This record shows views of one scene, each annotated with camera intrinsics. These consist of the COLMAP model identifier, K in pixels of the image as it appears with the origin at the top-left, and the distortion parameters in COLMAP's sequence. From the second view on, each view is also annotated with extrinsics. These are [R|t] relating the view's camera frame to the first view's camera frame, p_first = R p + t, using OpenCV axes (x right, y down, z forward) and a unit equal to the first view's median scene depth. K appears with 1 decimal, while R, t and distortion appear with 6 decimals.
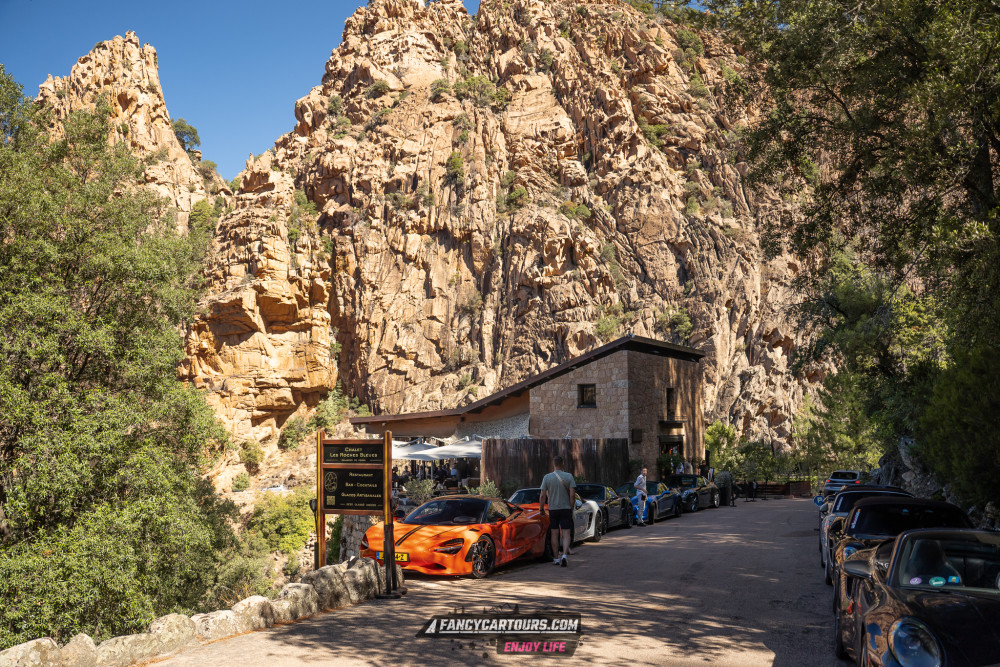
lens RADIAL K [[896.6, 0, 500.0], [0, 896.6, 333.5], [0, 0, 1]] dist [-0.152836, 0.000319]
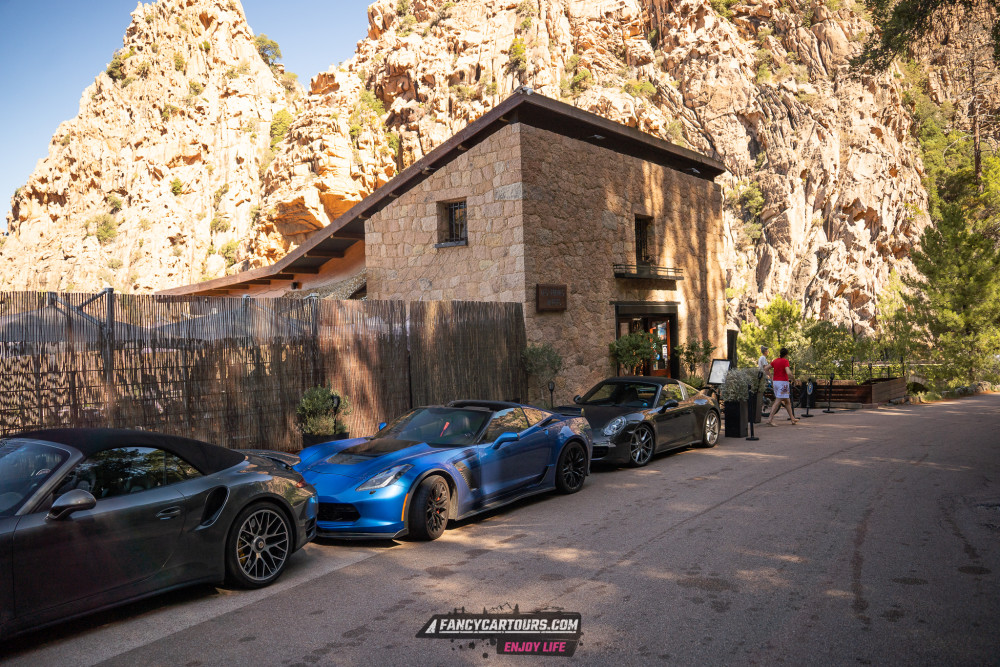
lens RADIAL K [[794.9, 0, 500.0], [0, 794.9, 333.5], [0, 0, 1]] dist [-0.176711, 0.098629]
pose [[0.990181, -0.023580, -0.137791, 0.044583], [0.039691, 0.992530, 0.115367, 0.019648], [0.134041, -0.119703, 0.983720, 0.134408]]
